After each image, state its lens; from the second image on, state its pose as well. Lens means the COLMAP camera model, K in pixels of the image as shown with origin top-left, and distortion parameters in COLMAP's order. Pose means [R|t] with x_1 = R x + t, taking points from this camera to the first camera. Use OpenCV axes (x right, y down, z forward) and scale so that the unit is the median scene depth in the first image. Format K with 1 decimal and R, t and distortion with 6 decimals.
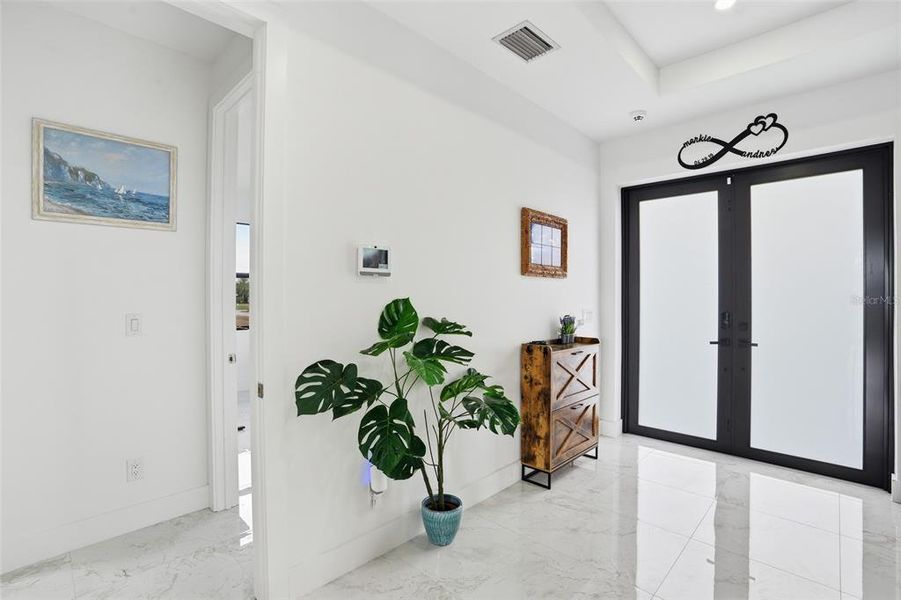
lens RADIAL K [[424.9, 0, 458.4], [0, 424.9, 299.3], [0, 0, 1]] dist [-0.044958, 0.006969]
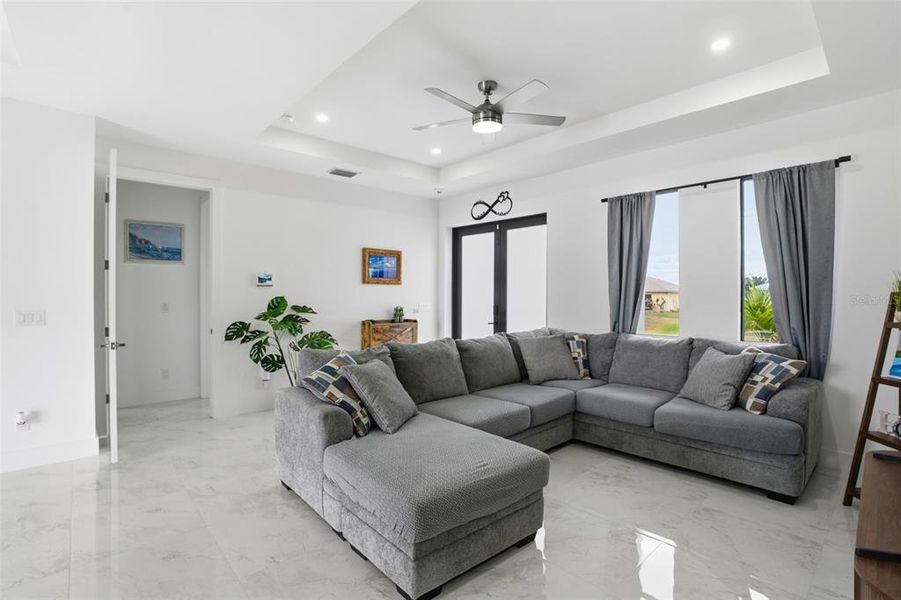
lens RADIAL K [[424.9, 0, 445.0], [0, 424.9, 297.1], [0, 0, 1]] dist [-0.044958, 0.006969]
pose [[0.997197, 0.004353, -0.074696, 0.788832], [-0.004268, 0.999990, 0.001301, -0.003337], [0.074701, -0.000978, 0.997205, -1.003745]]
